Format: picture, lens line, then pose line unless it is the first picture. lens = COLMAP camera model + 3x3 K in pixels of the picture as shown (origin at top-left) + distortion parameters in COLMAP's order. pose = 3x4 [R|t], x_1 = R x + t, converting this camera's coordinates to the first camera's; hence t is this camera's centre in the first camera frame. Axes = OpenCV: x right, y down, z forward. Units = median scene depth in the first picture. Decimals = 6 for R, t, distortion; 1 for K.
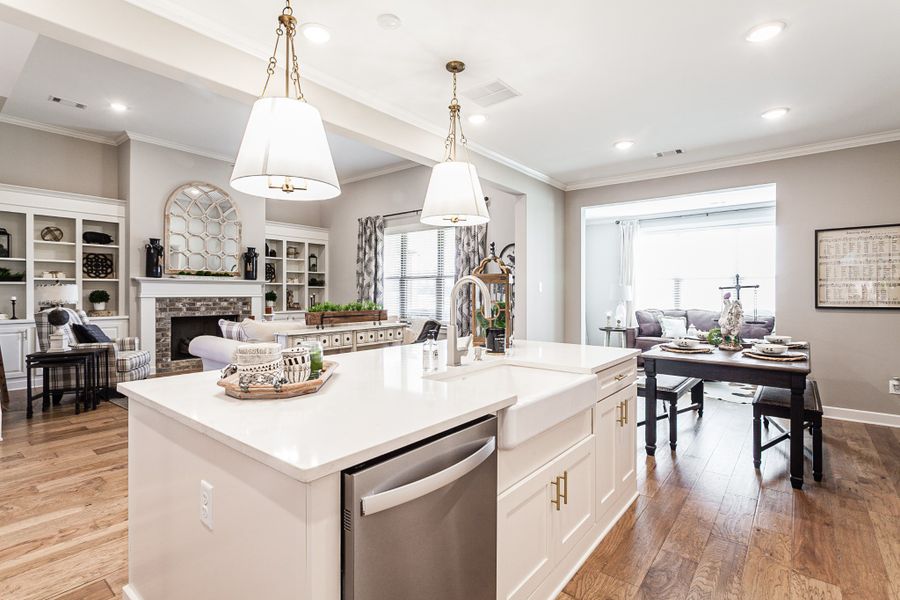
lens RADIAL K [[433.0, 0, 444.4], [0, 433.0, 293.8], [0, 0, 1]] dist [-0.000925, 0.001543]
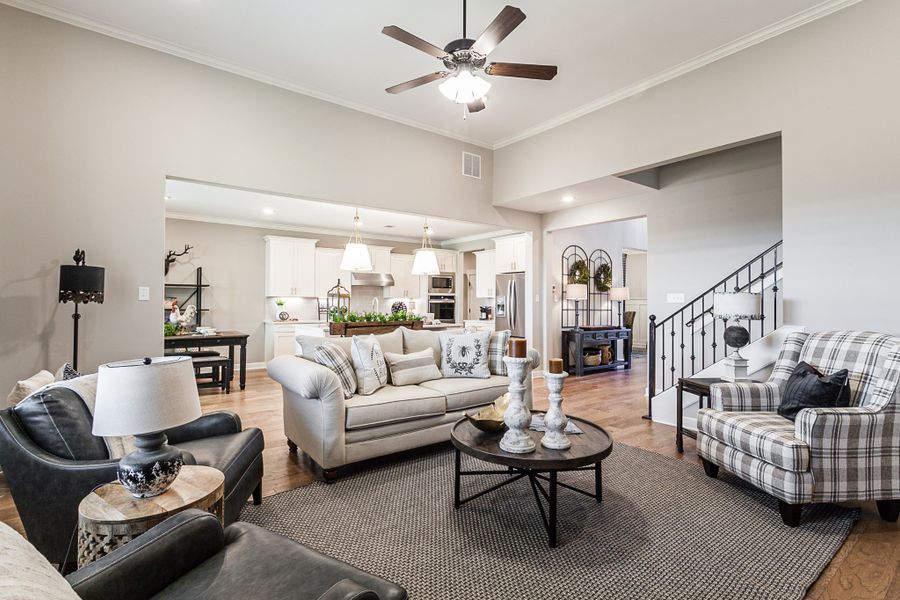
lens RADIAL K [[433.0, 0, 452.2], [0, 433.0, 300.3], [0, 0, 1]] dist [-0.000925, 0.001543]
pose [[-0.973214, -0.002491, 0.229887, -0.396275], [-0.003241, 0.999991, -0.002883, -0.002624], [-0.229877, -0.003551, -0.973213, 1.258208]]
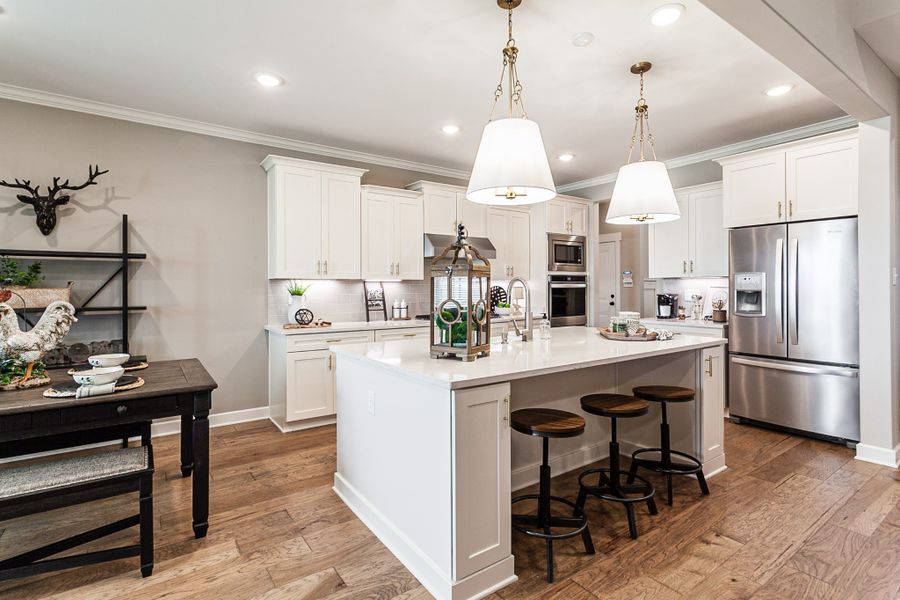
lens RADIAL K [[433.0, 0, 442.8], [0, 433.0, 292.0], [0, 0, 1]] dist [-0.000925, 0.001543]
pose [[-0.962873, 0.002639, 0.269941, -0.025256], [0.006256, 0.999902, 0.012538, -0.002404], [-0.269882, 0.013761, -0.962795, 0.739797]]
